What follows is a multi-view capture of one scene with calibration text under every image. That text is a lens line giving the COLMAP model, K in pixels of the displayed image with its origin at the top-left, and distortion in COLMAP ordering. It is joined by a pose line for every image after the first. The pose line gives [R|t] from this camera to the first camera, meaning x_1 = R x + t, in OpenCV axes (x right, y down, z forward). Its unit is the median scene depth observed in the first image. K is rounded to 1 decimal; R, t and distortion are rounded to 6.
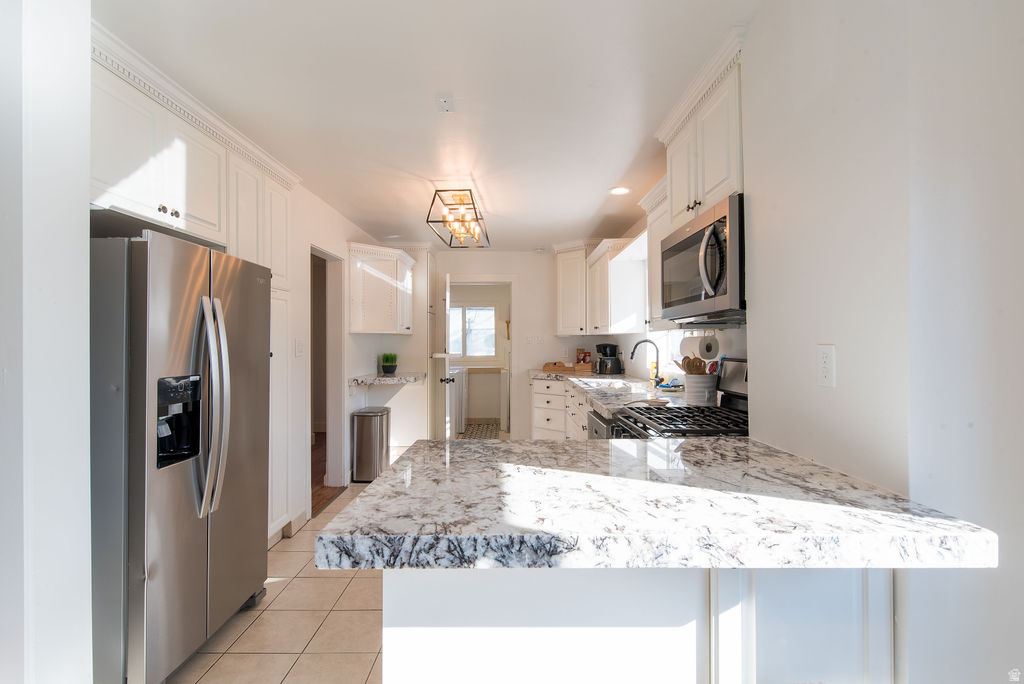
lens RADIAL K [[479.5, 0, 513.9], [0, 479.5, 333.5], [0, 0, 1]] dist [-0.004376, -0.000641]
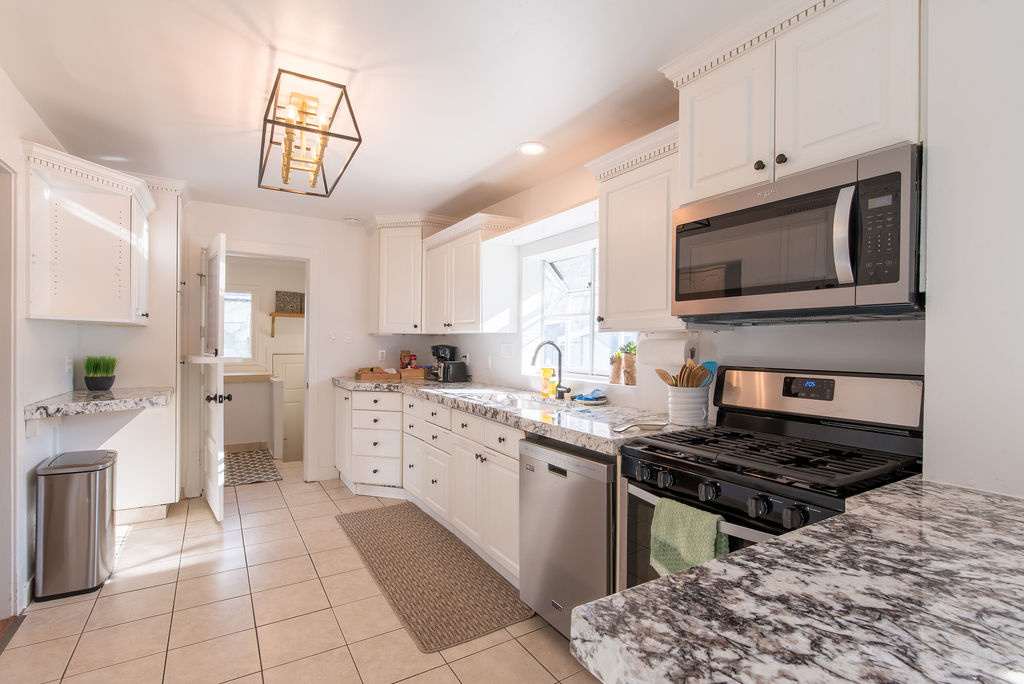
lens RADIAL K [[479.5, 0, 515.5], [0, 479.5, 346.9], [0, 0, 1]] dist [-0.004376, -0.000641]
pose [[0.845978, 0.010549, 0.533113, -0.147811], [-0.025082, 0.999485, 0.020024, 0.005157], [-0.532627, -0.030311, 0.845807, 0.243938]]
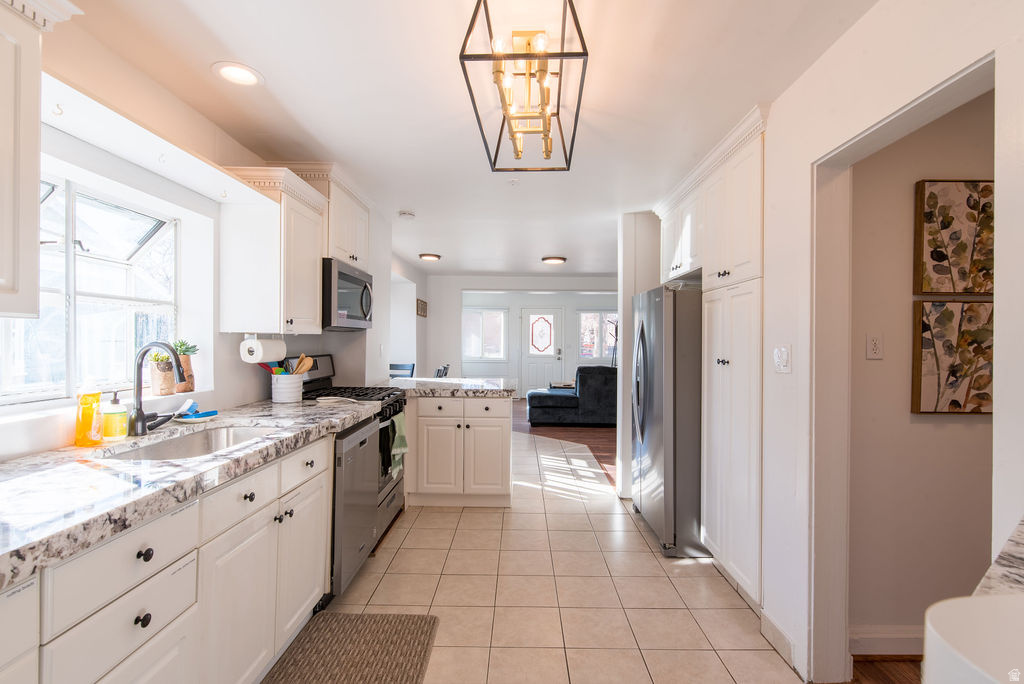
lens RADIAL K [[479.5, 0, 512.7], [0, 479.5, 343.0], [0, 0, 1]] dist [-0.004376, -0.000641]
pose [[-0.999849, -0.007058, 0.015875, -0.074050], [-0.007343, 0.999812, -0.017942, 0.012963], [-0.015746, -0.018056, -0.999713, 1.077671]]
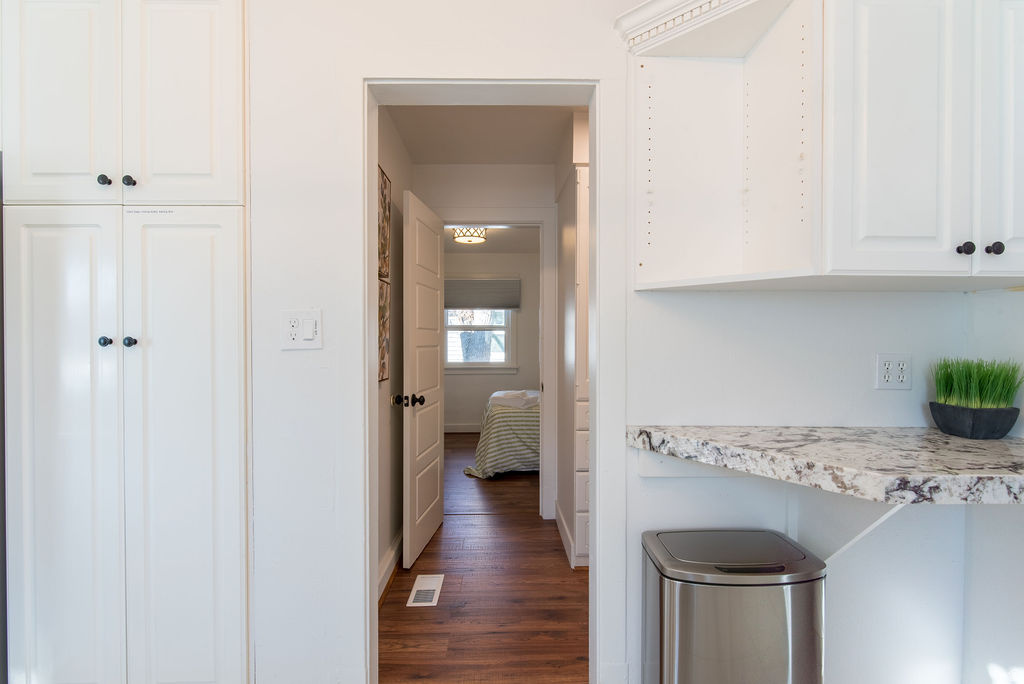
lens RADIAL K [[479.5, 0, 511.9], [0, 479.5, 342.2], [0, 0, 1]] dist [-0.004376, -0.000641]
pose [[0.011122, 0.003671, -0.999931, -0.000688], [0.017494, 0.999840, 0.003865, 0.027272], [0.999785, -0.017535, 0.011056, 0.790950]]
